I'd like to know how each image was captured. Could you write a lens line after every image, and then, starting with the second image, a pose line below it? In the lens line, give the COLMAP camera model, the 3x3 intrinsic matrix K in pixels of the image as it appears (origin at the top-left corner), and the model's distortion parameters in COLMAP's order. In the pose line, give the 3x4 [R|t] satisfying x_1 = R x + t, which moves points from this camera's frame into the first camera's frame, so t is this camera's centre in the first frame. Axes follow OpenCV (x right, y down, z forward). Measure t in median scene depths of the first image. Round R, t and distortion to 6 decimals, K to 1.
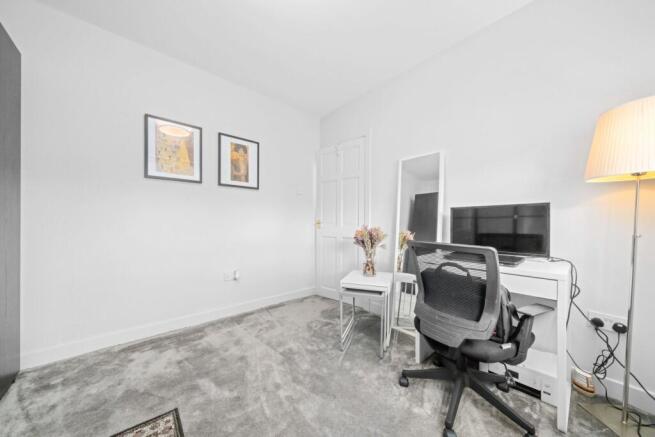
lens RADIAL K [[226.1, 0, 324.5], [0, 226.1, 223.1], [0, 0, 1]] dist [-0.001165, 0.000021]
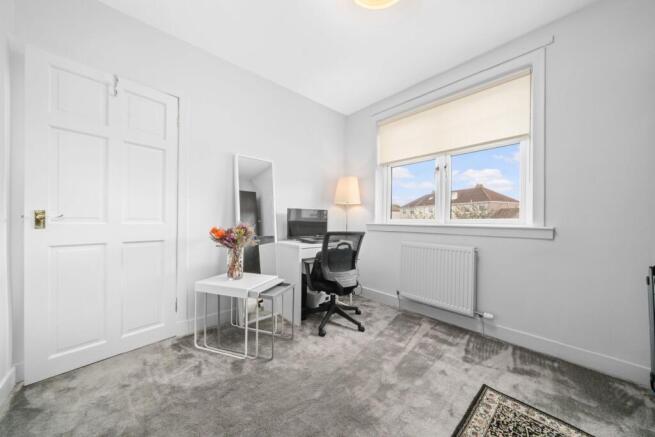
lens RADIAL K [[226.1, 0, 324.4], [0, 226.1, 219.5], [0, 0, 1]] dist [-0.001165, 0.000021]
pose [[0.025987, -0.002283, 0.999660, -0.795566], [0.000653, 0.999997, 0.002267, -0.004058], [-0.999662, 0.000594, 0.025988, 0.725773]]
